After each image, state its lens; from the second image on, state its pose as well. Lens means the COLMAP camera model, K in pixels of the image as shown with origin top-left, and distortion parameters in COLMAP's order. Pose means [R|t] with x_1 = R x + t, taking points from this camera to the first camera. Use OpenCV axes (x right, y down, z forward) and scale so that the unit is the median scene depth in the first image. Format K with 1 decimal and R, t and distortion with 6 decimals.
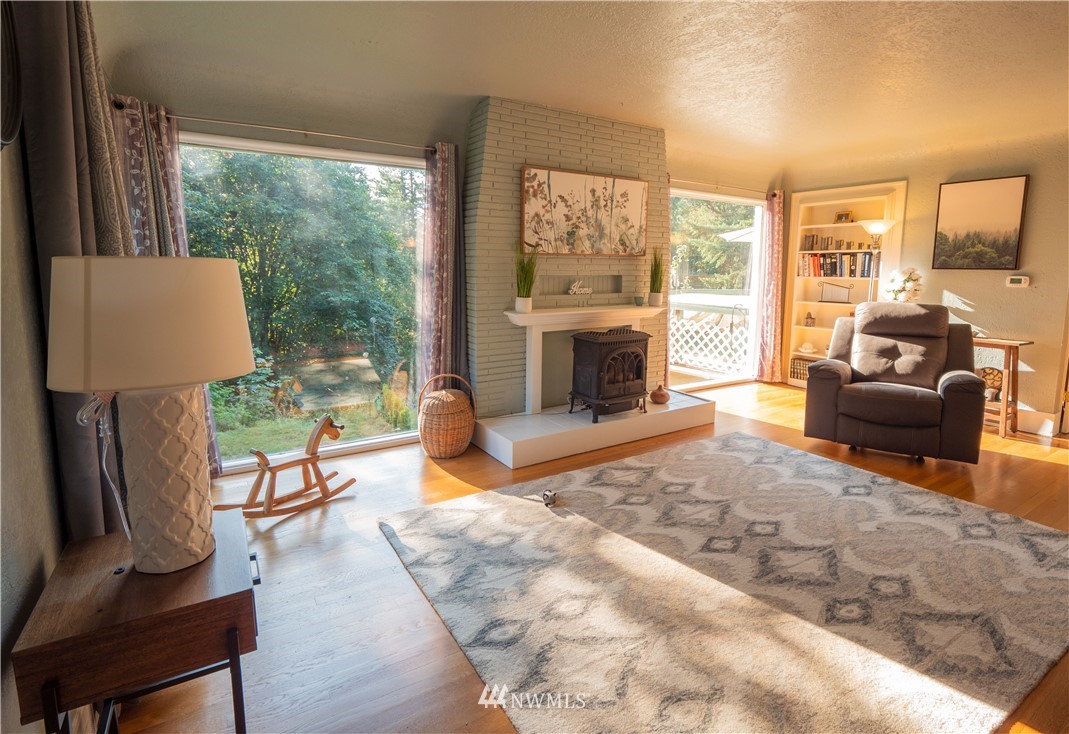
lens RADIAL K [[541.3, 0, 534.2], [0, 541.3, 330.8], [0, 0, 1]] dist [-0.001640, -0.000577]
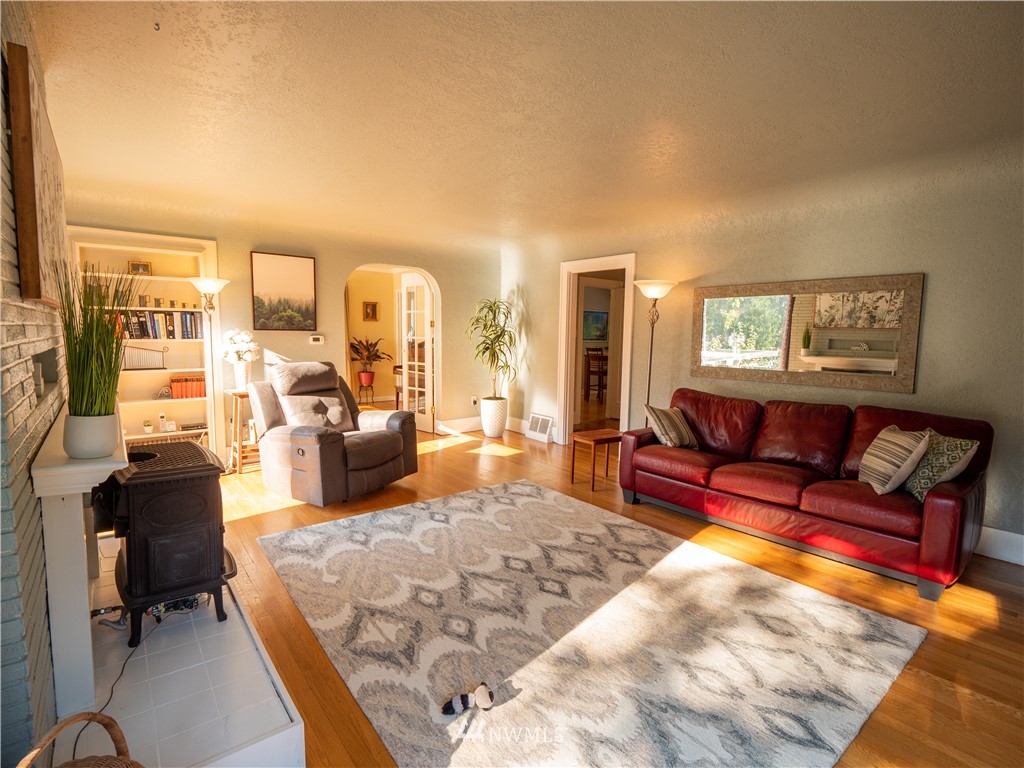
lens RADIAL K [[499.4, 0, 512.0], [0, 499.4, 384.0], [0, 0, 1]] dist [-0.000111, -0.001199]
pose [[-0.117280, -0.115434, 0.986367, -0.489994], [0.100738, 0.986716, 0.127452, -0.125912], [-0.987976, 0.114312, -0.104093, 0.918775]]
